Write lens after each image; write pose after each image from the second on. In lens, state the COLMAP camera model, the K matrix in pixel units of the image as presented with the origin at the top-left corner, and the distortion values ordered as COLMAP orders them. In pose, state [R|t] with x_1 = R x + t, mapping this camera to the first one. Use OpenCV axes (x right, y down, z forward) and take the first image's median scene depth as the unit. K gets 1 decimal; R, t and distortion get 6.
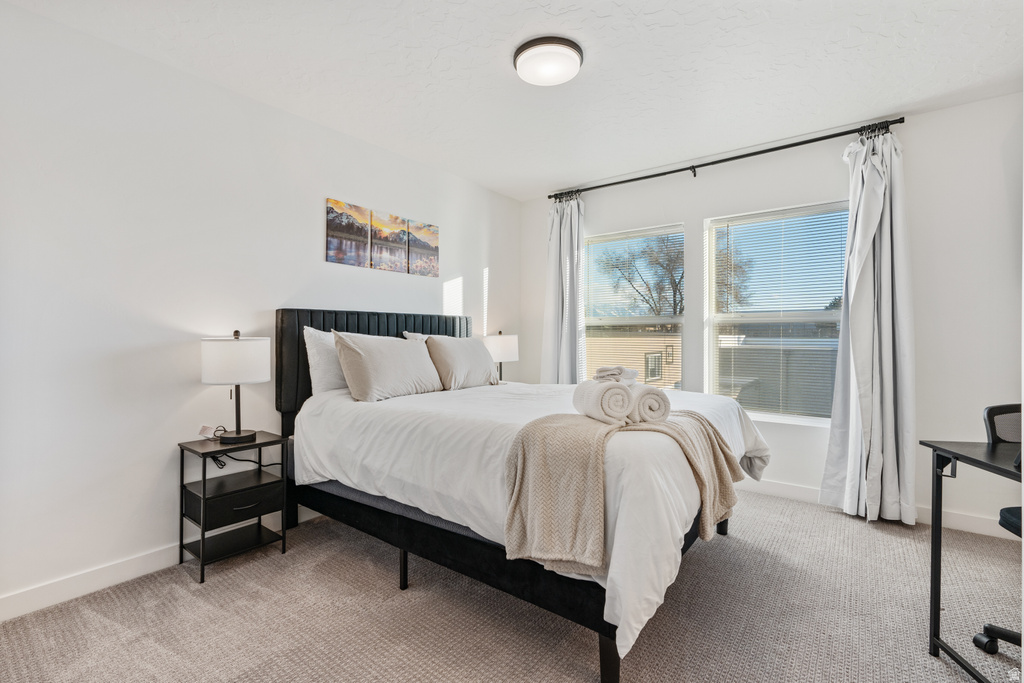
lens RADIAL K [[462.6, 0, 512.8], [0, 462.6, 339.1], [0, 0, 1]] dist [-0.006029, 0.001577]
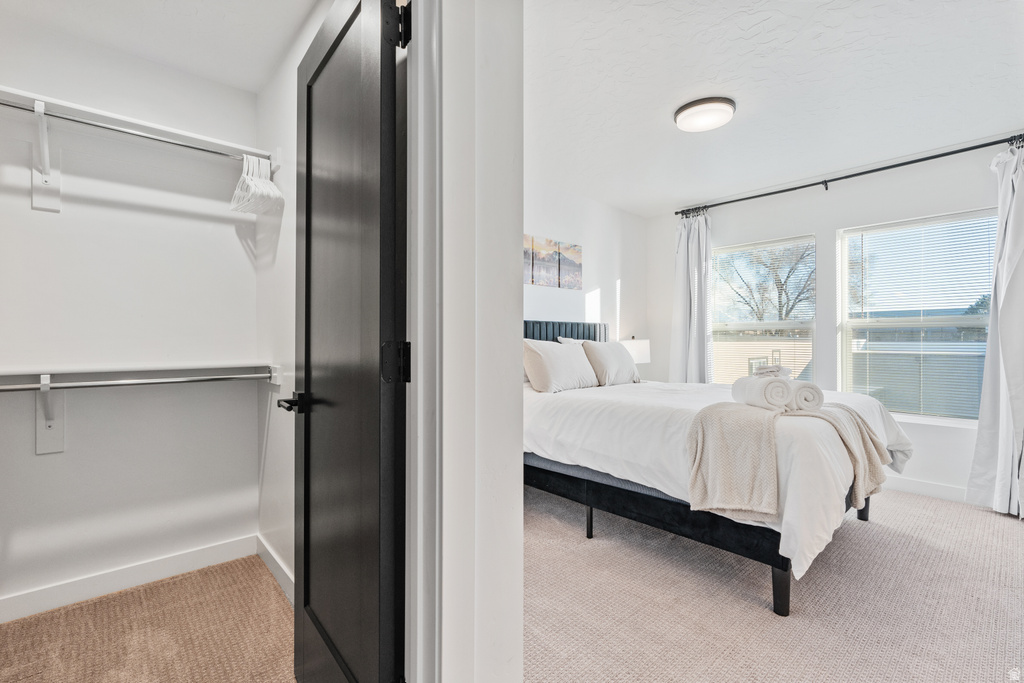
lens RADIAL K [[463.7, 0, 512.0], [0, 463.7, 341.5], [0, 0, 1]] dist [-0.002732, 0.000958]
pose [[0.983003, -0.001514, -0.183585, -0.154451], [0.000642, 0.999988, -0.004812, 0.001493], [0.183590, 0.004612, 0.982992, -0.223488]]
